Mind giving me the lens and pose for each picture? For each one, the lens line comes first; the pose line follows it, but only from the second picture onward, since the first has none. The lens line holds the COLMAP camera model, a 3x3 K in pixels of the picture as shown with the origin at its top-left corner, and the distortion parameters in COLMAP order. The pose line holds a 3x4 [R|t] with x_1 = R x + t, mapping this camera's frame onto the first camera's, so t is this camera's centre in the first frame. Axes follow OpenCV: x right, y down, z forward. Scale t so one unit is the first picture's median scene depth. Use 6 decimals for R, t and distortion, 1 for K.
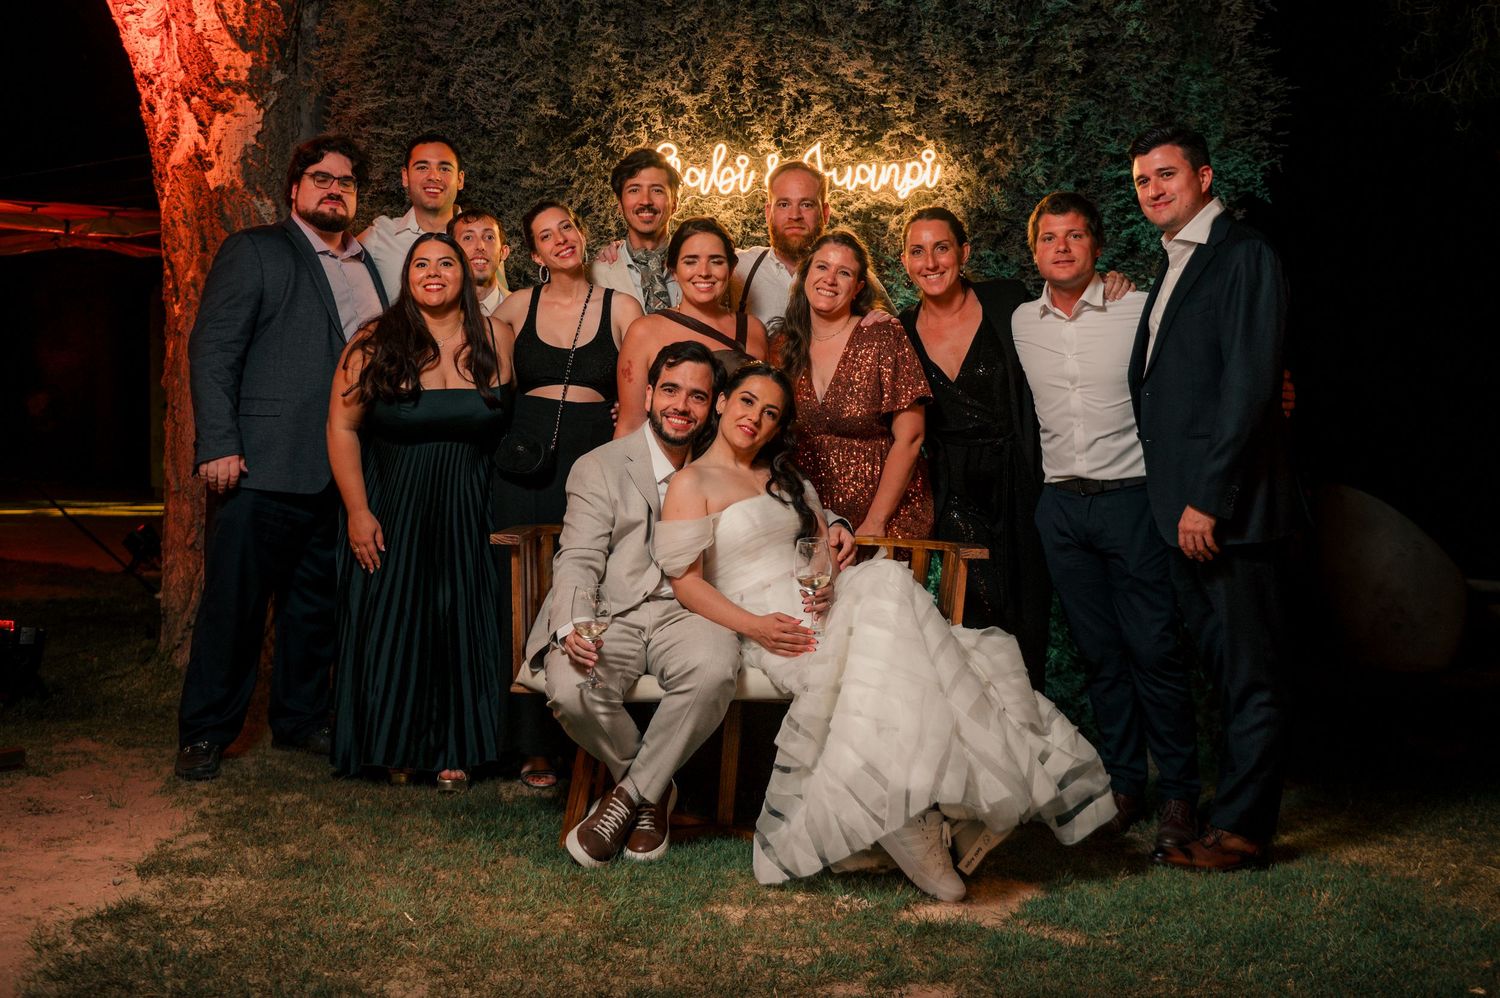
lens RADIAL K [[1612.2, 0, 739.9], [0, 1612.2, 407.4], [0, 0, 1]] dist [-0.013043, -0.023510]
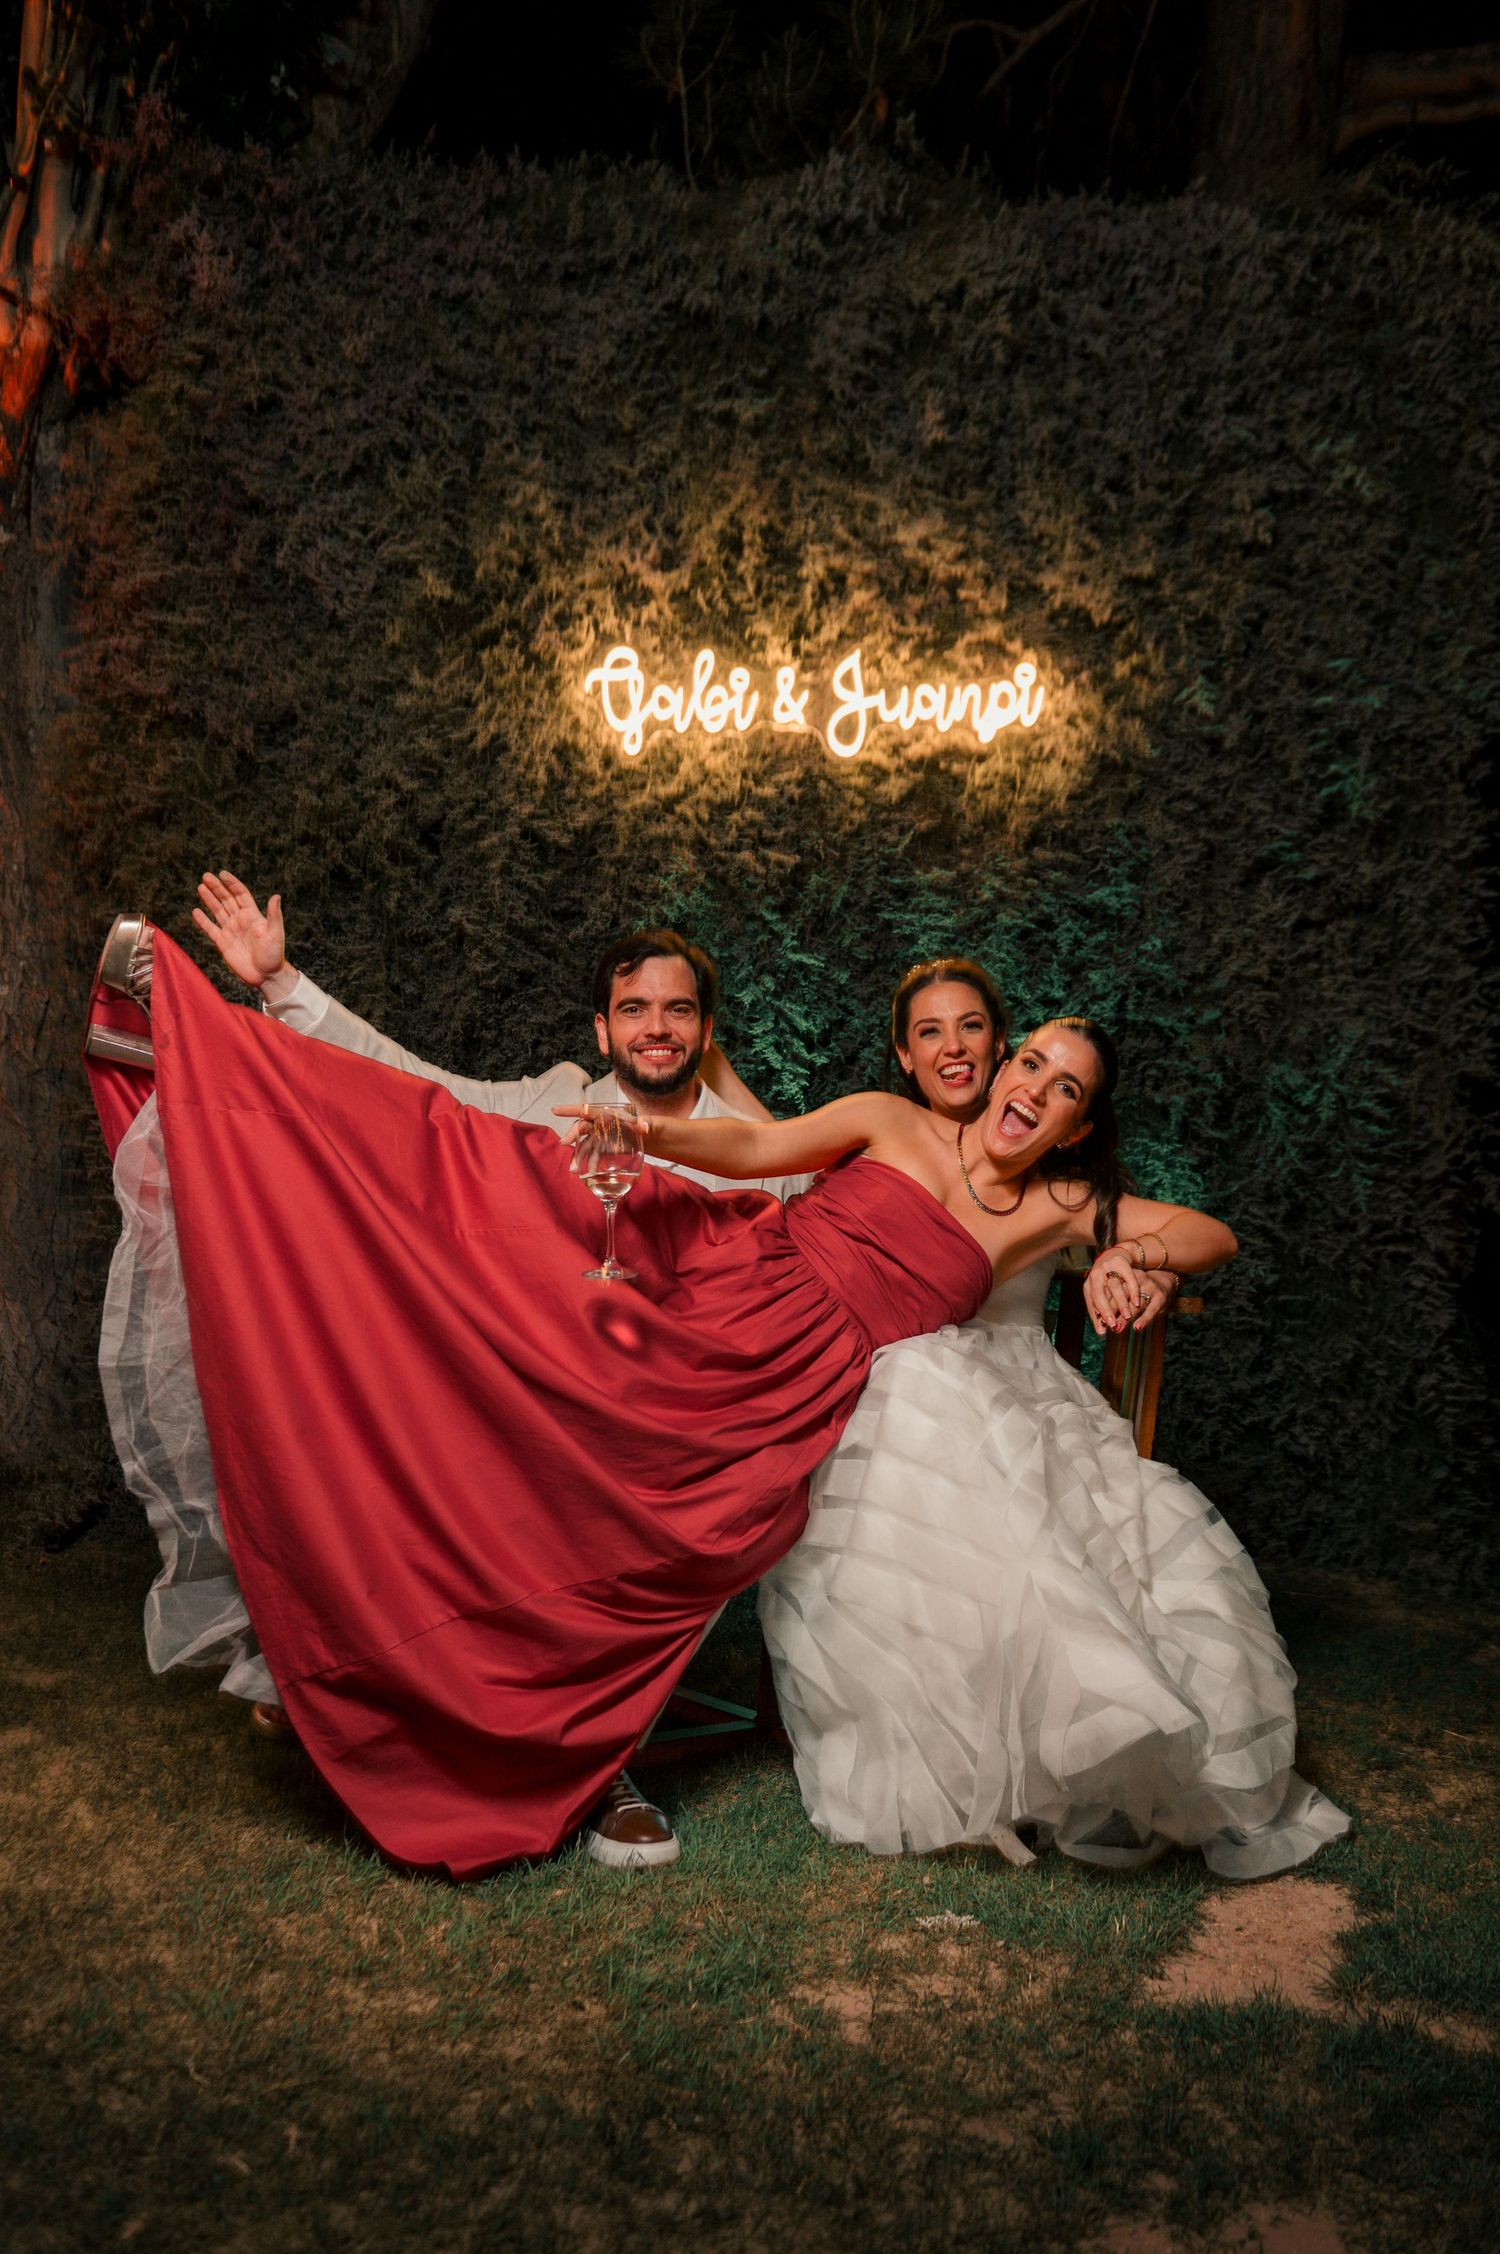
lens RADIAL K [[1933.3, 0, 794.2], [0, 1933.3, 1095.1], [0, 0, 1]] dist [0.002723, -0.020624]
pose [[0.995714, -0.002225, 0.092461, -0.049198], [0.000054, 0.999725, 0.023471, -0.003297], [-0.092487, -0.023365, 0.995440, 0.223628]]
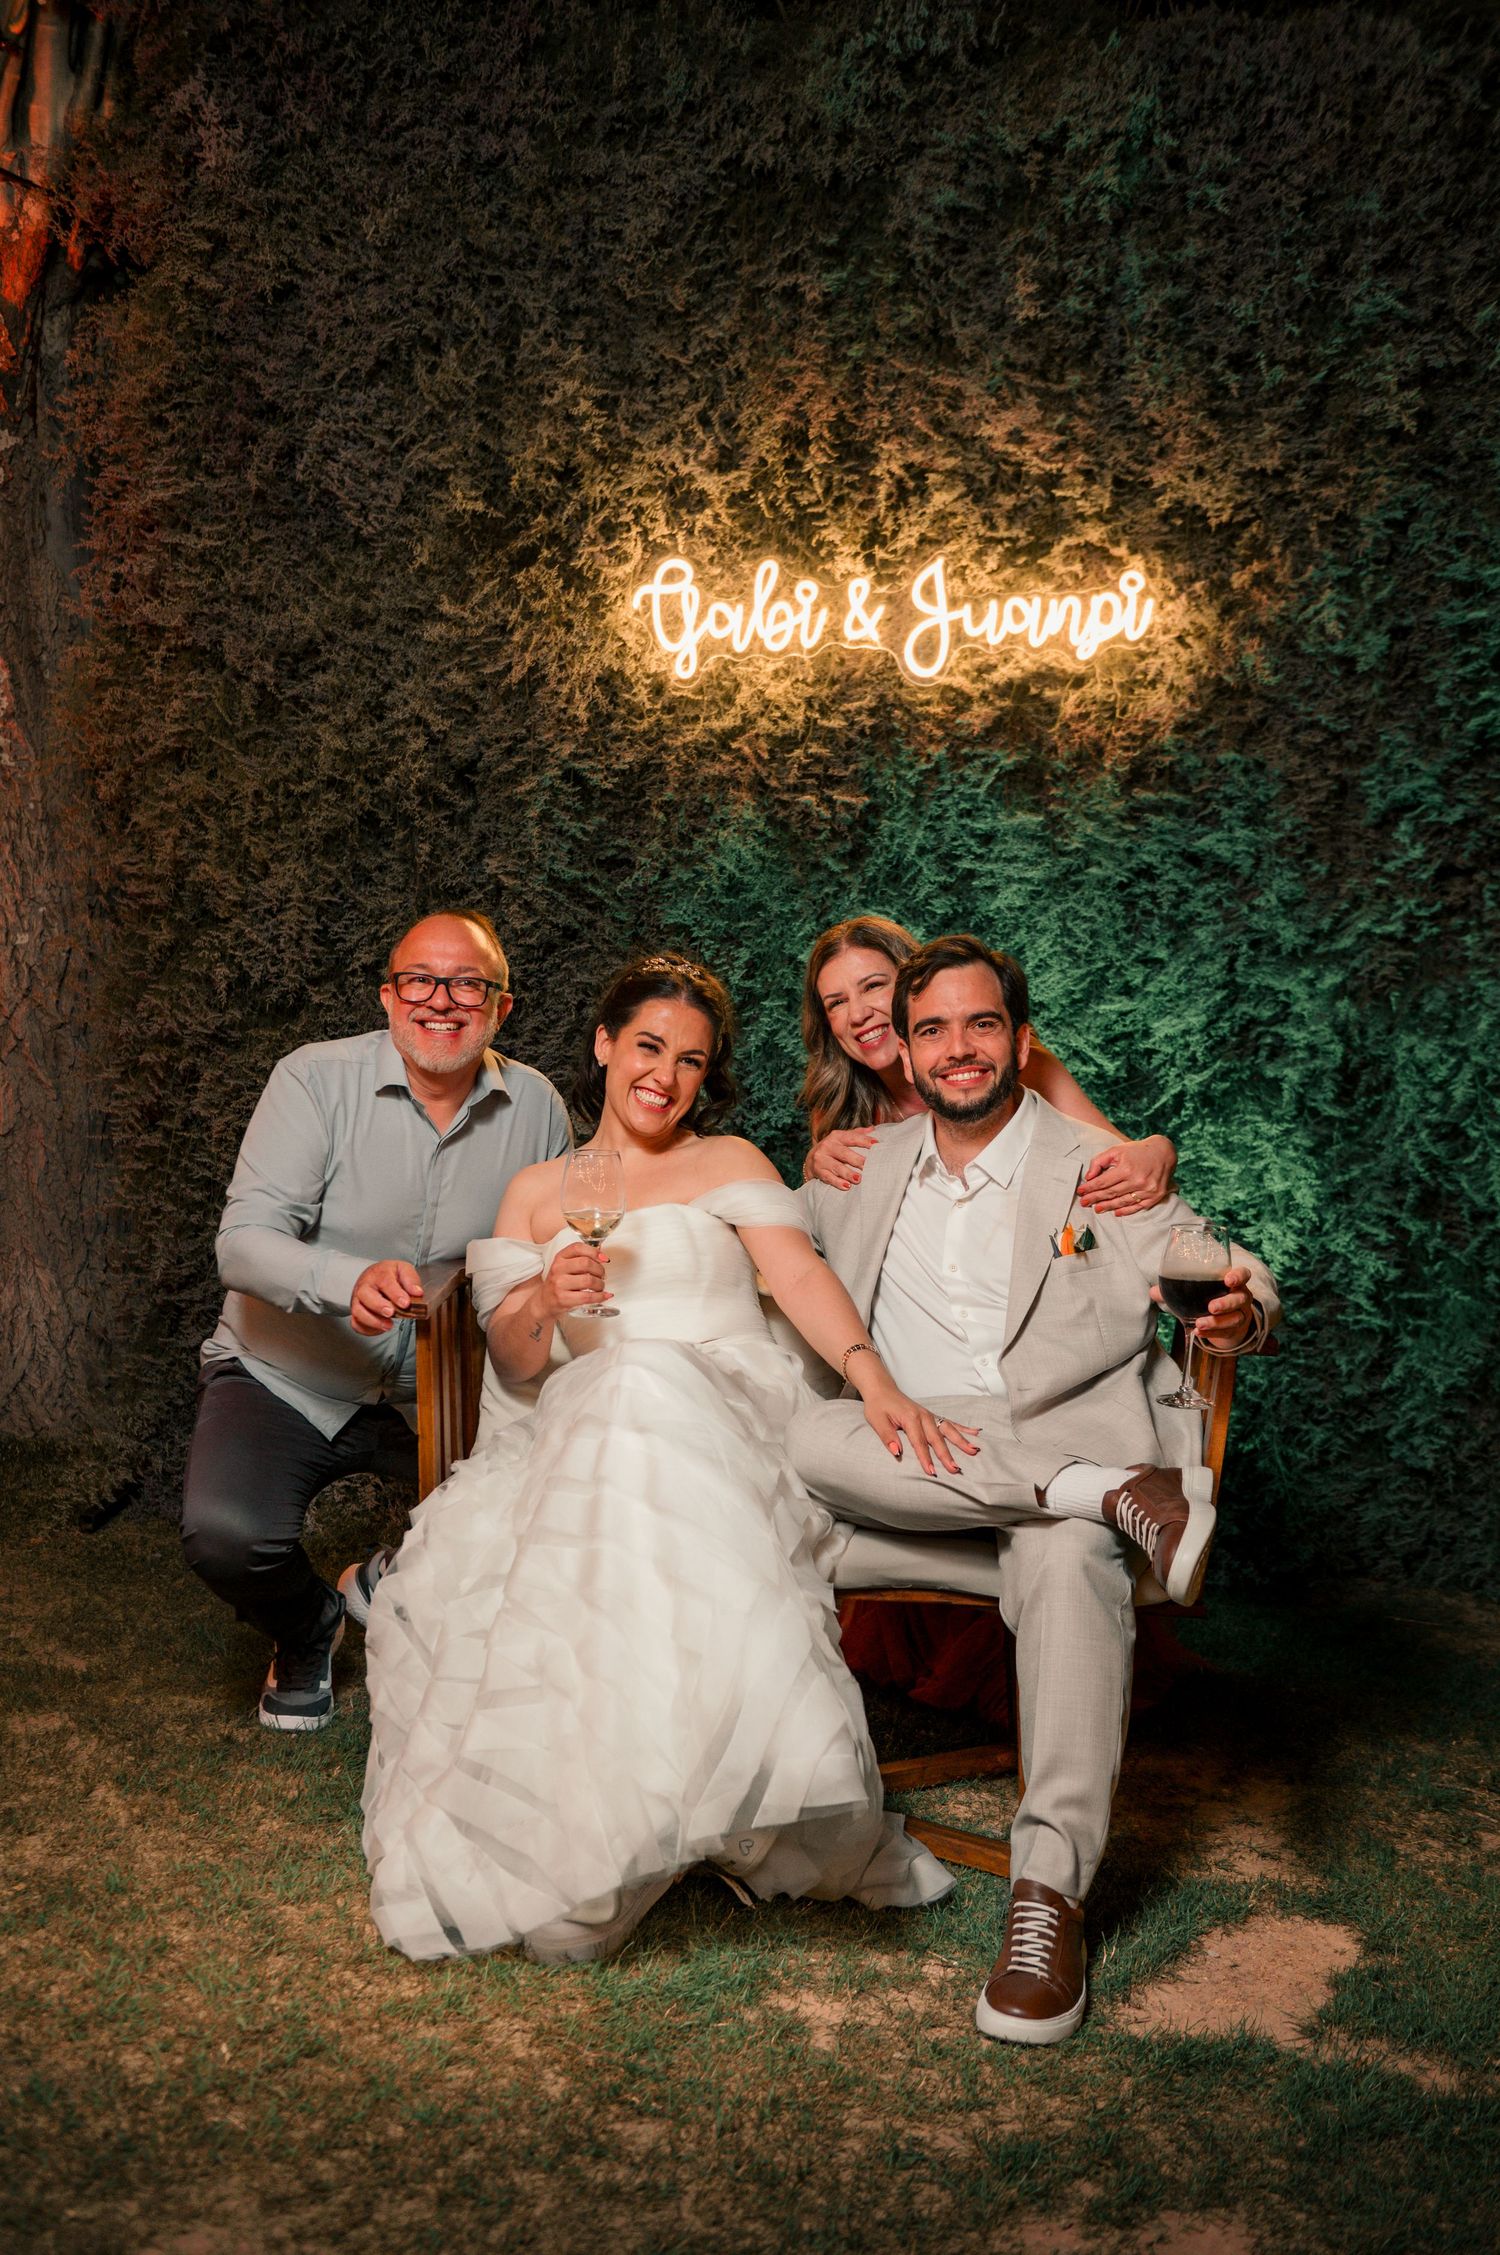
lens RADIAL K [[2307.8, 0, 699.8], [0, 2307.8, 1253.9], [0, 0, 1]] dist [-0.014575, -0.004888]
pose [[0.999772, 0.004972, -0.020761, -0.018246], [-0.001972, 0.989851, 0.142092, -0.036133], [0.021257, -0.142019, 0.989636, 0.152293]]
